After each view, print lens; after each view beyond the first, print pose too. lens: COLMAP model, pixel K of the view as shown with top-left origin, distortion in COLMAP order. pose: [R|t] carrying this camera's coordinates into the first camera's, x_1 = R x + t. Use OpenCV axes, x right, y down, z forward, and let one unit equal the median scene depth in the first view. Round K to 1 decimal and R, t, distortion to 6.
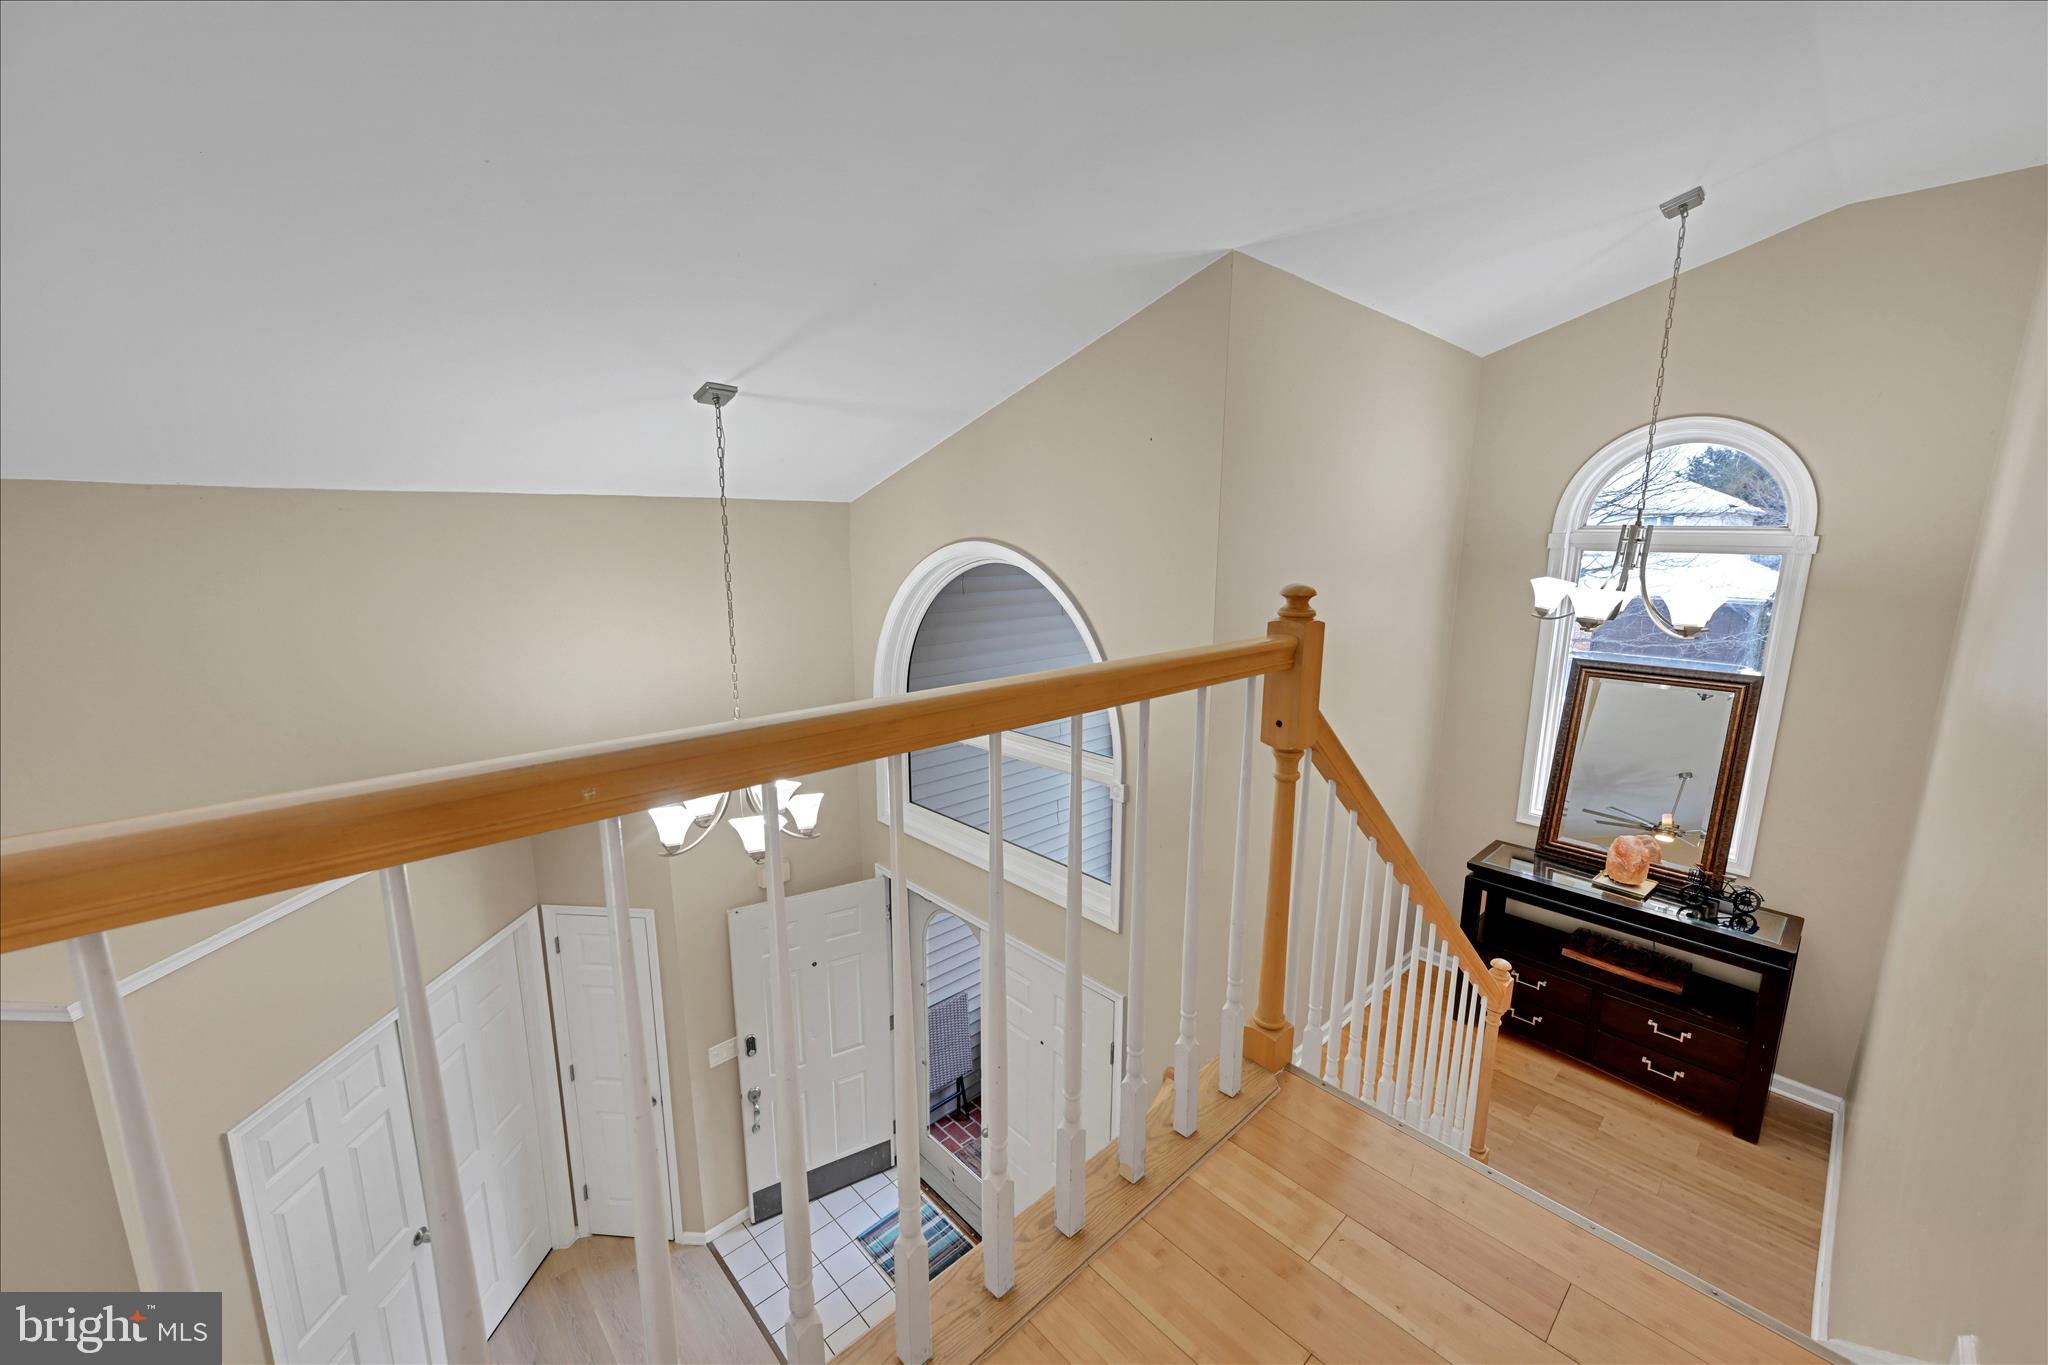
lens RADIAL K [[815.6, 0, 1034.9], [0, 815.6, 683.2], [0, 0, 1]] dist [0.002388, 0.000657]
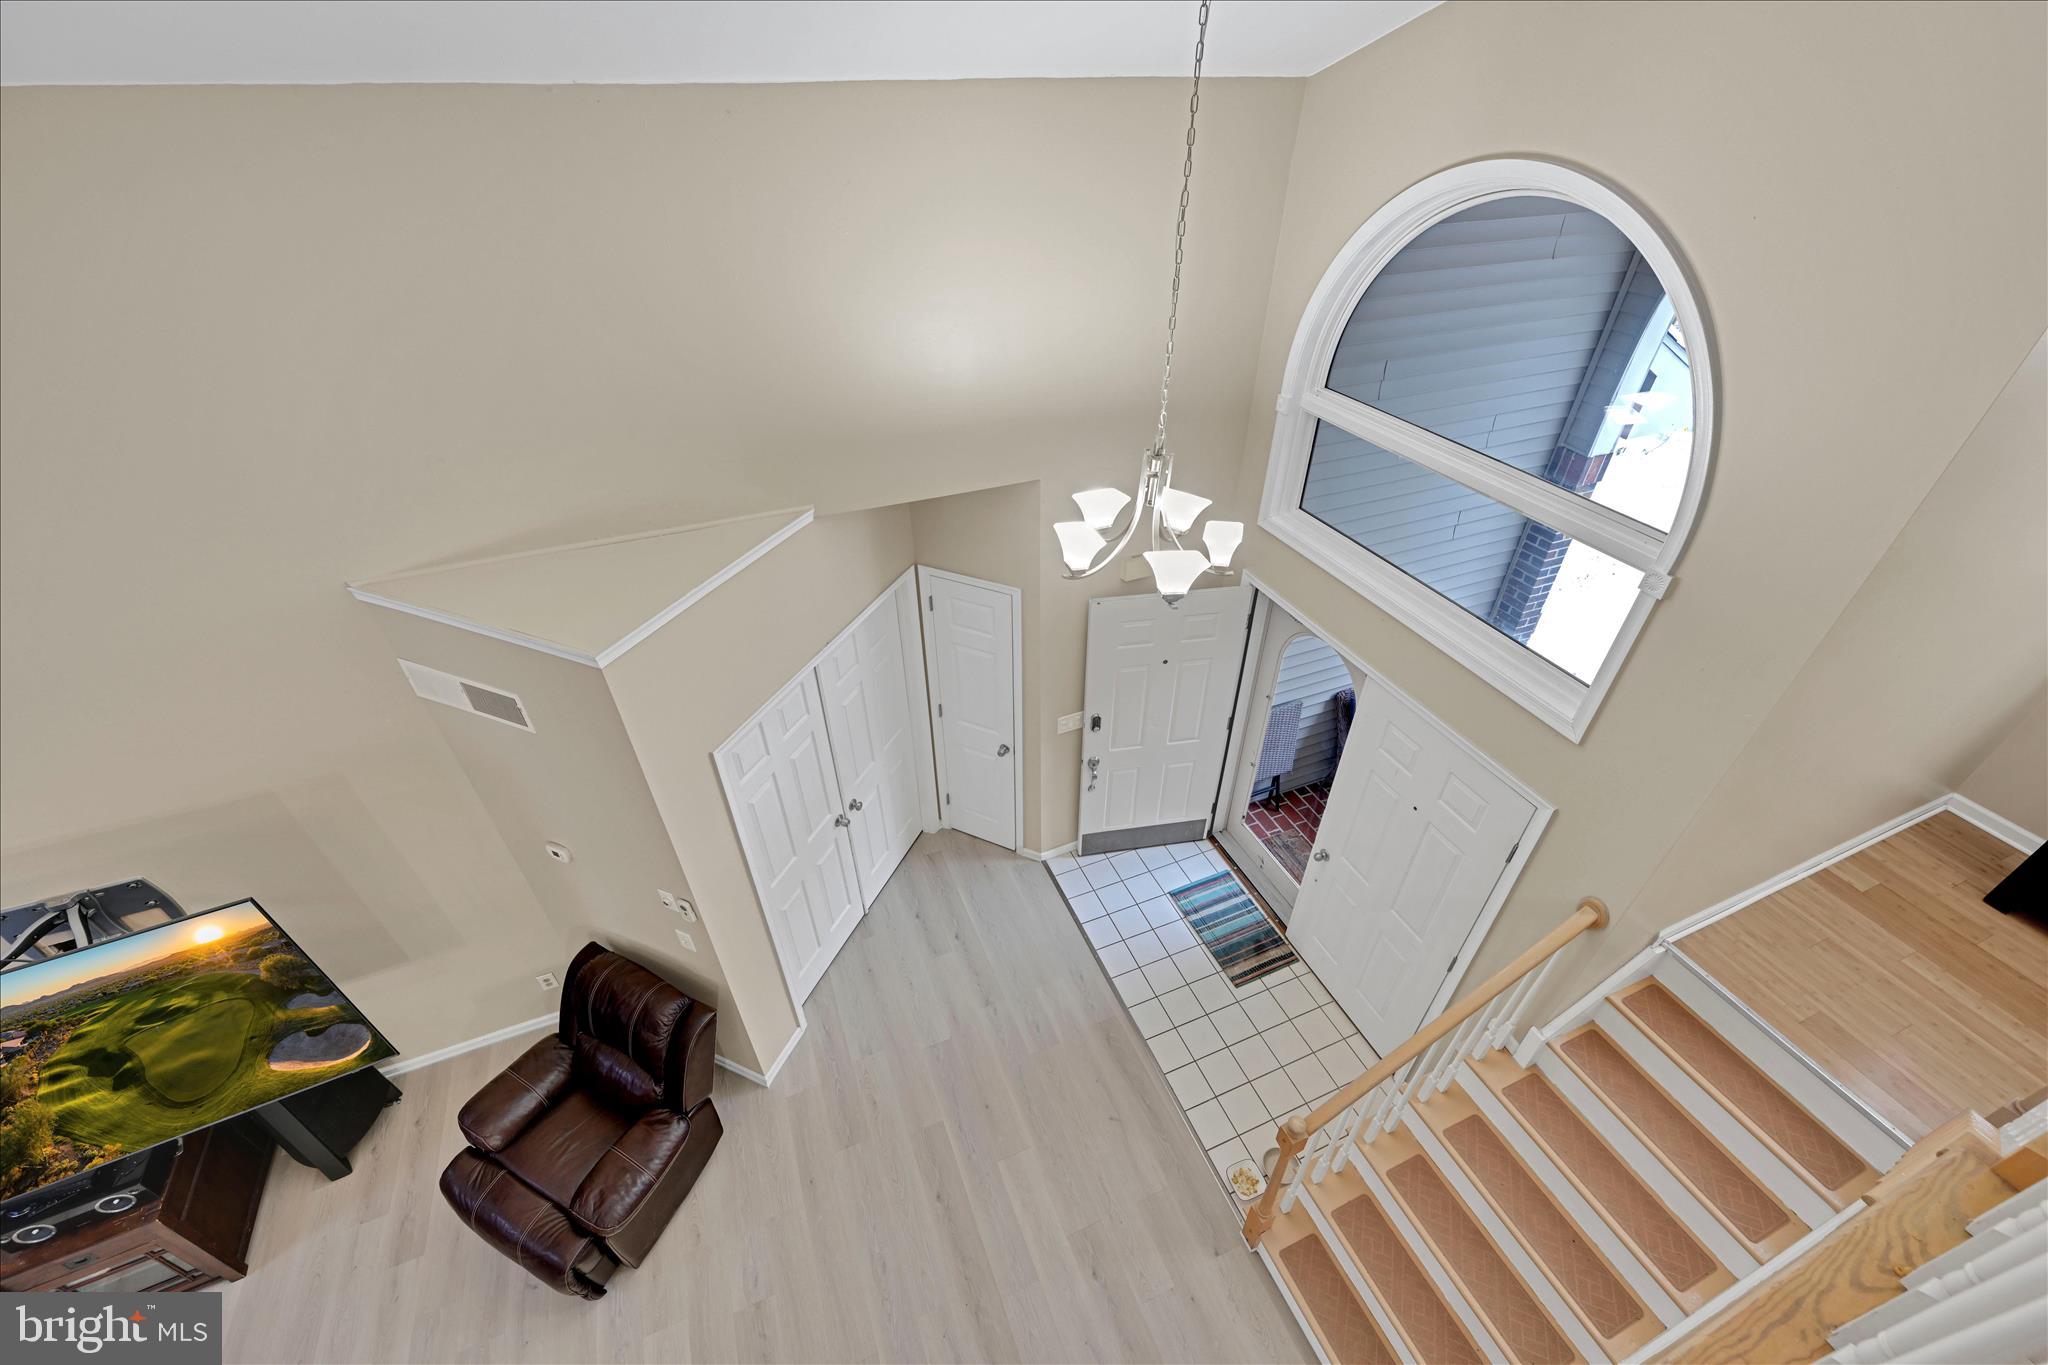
lens RADIAL K [[815.6, 0, 1029.2], [0, 815.6, 683.3], [0, 0, 1]] dist [0.002388, 0.000657]
pose [[0.936380, 0.207130, -0.283354, -0.145041], [-0.060421, 0.890378, 0.451194, -0.060645], [0.345748, -0.405368, 0.846248, 0.118503]]
